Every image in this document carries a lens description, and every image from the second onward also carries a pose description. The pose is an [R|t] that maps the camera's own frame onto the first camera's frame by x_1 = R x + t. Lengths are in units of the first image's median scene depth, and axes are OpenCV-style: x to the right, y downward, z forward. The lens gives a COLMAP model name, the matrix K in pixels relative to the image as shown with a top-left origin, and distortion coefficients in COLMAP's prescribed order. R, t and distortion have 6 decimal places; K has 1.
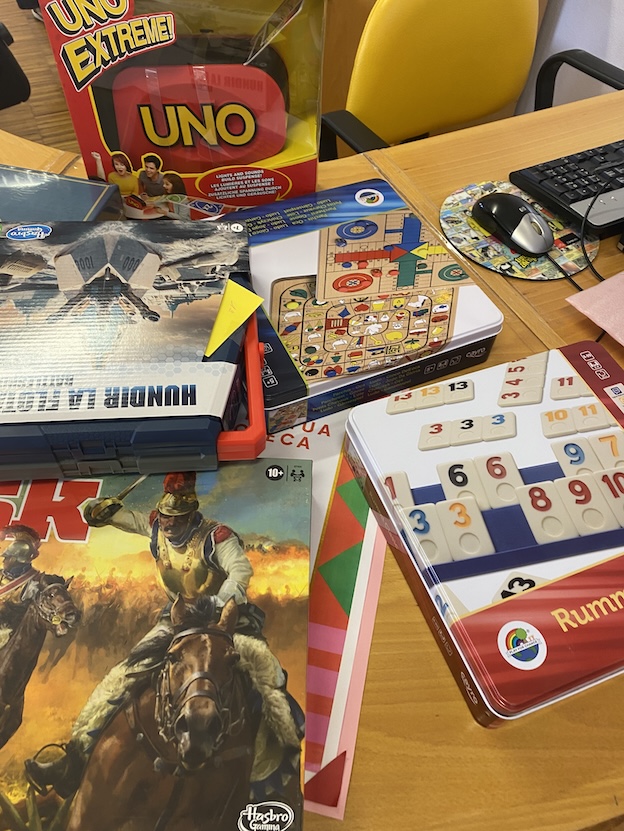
lens RADIAL K [[616.8, 0, 308.3], [0, 616.8, 420.8], [0, 0, 1]] dist [0.055497, -0.090157]
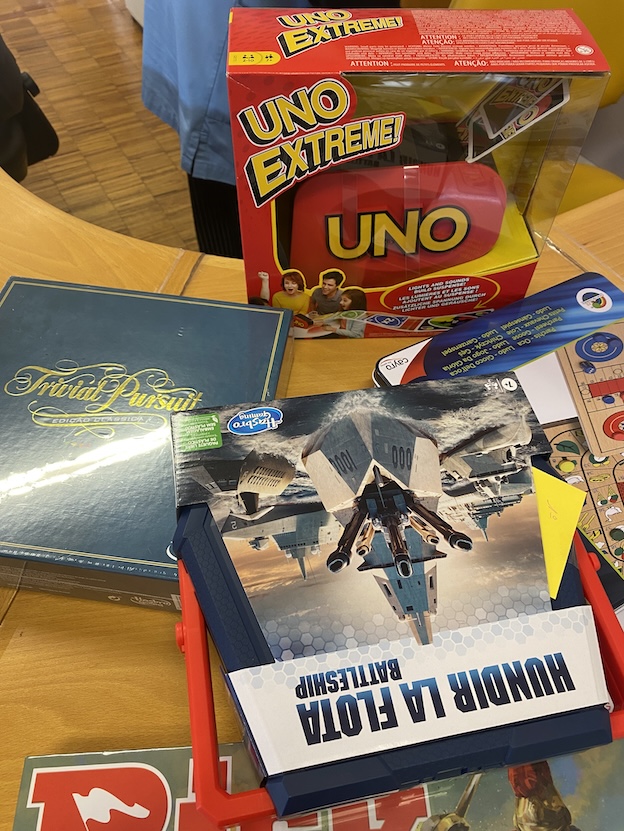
lens RADIAL K [[620.5, 0, 312.0], [0, 620.5, 415.5], [0, 0, 1]] dist [0.010631, -0.006263]
pose [[0.996652, -0.076394, 0.029149, -0.374185], [0.076619, 0.997038, -0.006700, -0.278229], [-0.028551, 0.008911, 0.999553, 0.229104]]
